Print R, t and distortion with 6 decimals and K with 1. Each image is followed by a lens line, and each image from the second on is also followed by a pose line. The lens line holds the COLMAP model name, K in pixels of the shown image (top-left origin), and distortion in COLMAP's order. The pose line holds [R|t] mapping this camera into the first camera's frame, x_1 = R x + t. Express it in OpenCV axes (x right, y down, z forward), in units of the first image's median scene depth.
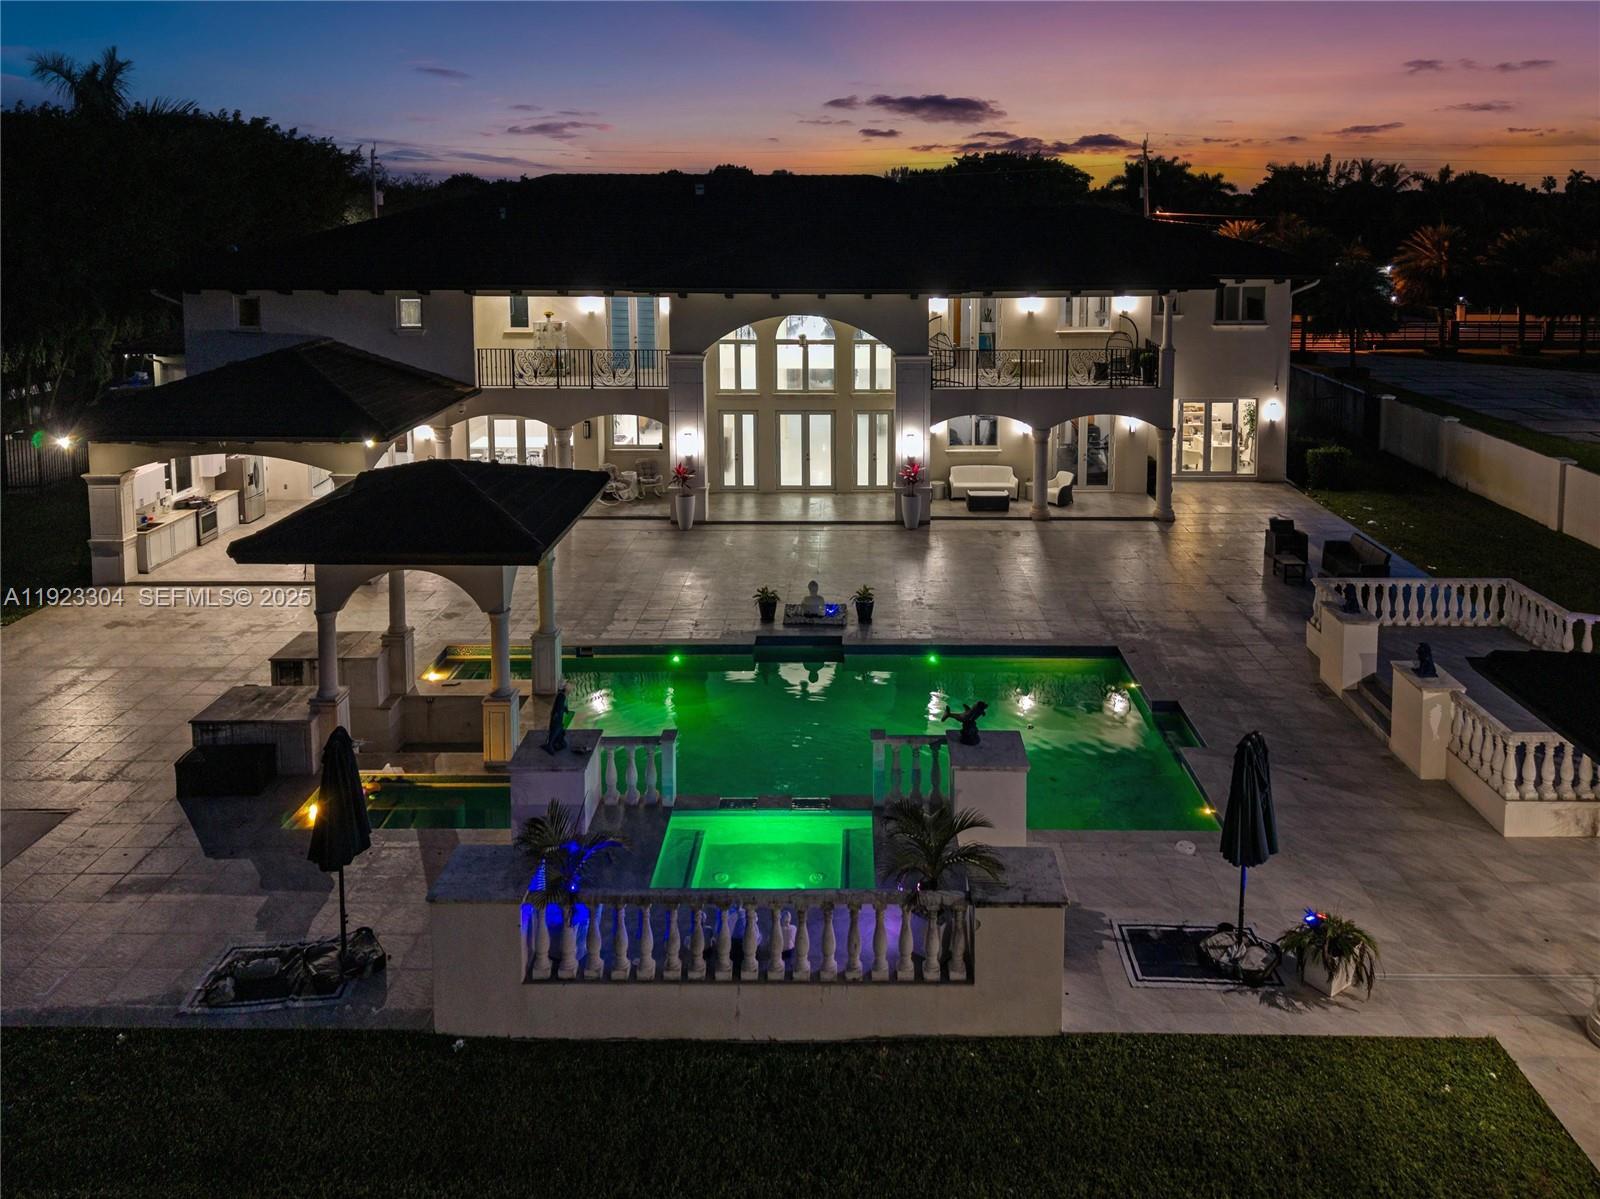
lens RADIAL K [[1132.8, 0, 839.6], [0, 1132.8, 310.9], [0, 0, 1]] dist [0.002475, -0.002235]
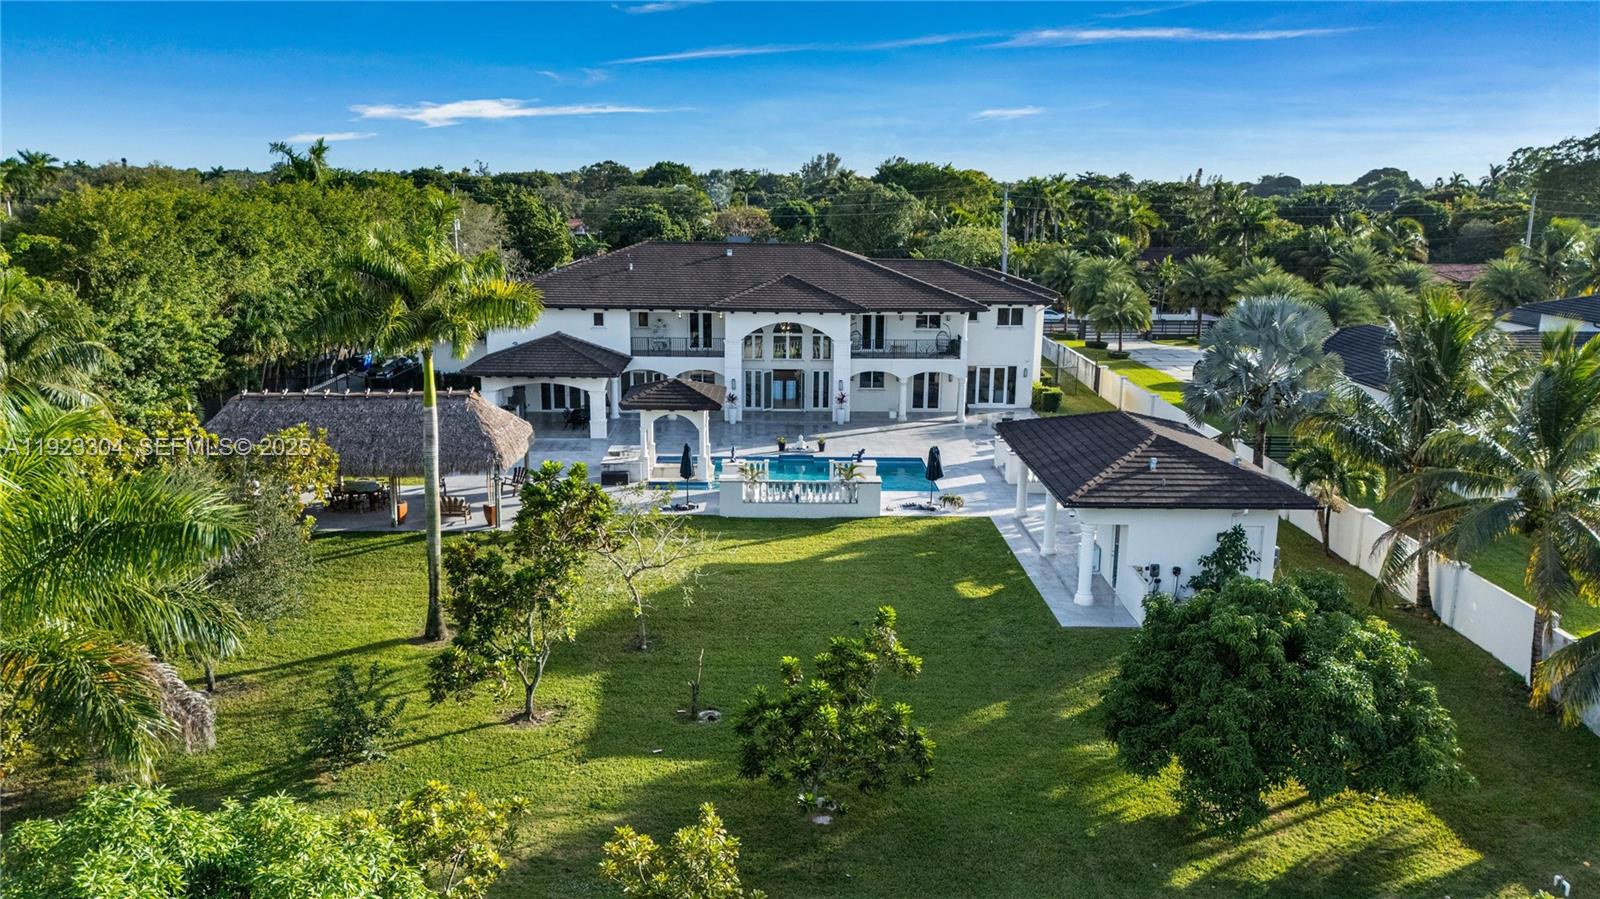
lens RADIAL K [[1166.1, 0, 800.0], [0, 1166.1, 449.5], [0, 0, 1]] dist [0.003229, 0.002073]
pose [[0.999383, 0.003457, 0.034962, -0.119253], [-0.007998, 0.991402, 0.130608, -0.061835], [-0.034210, -0.130807, 0.990817, -1.589558]]
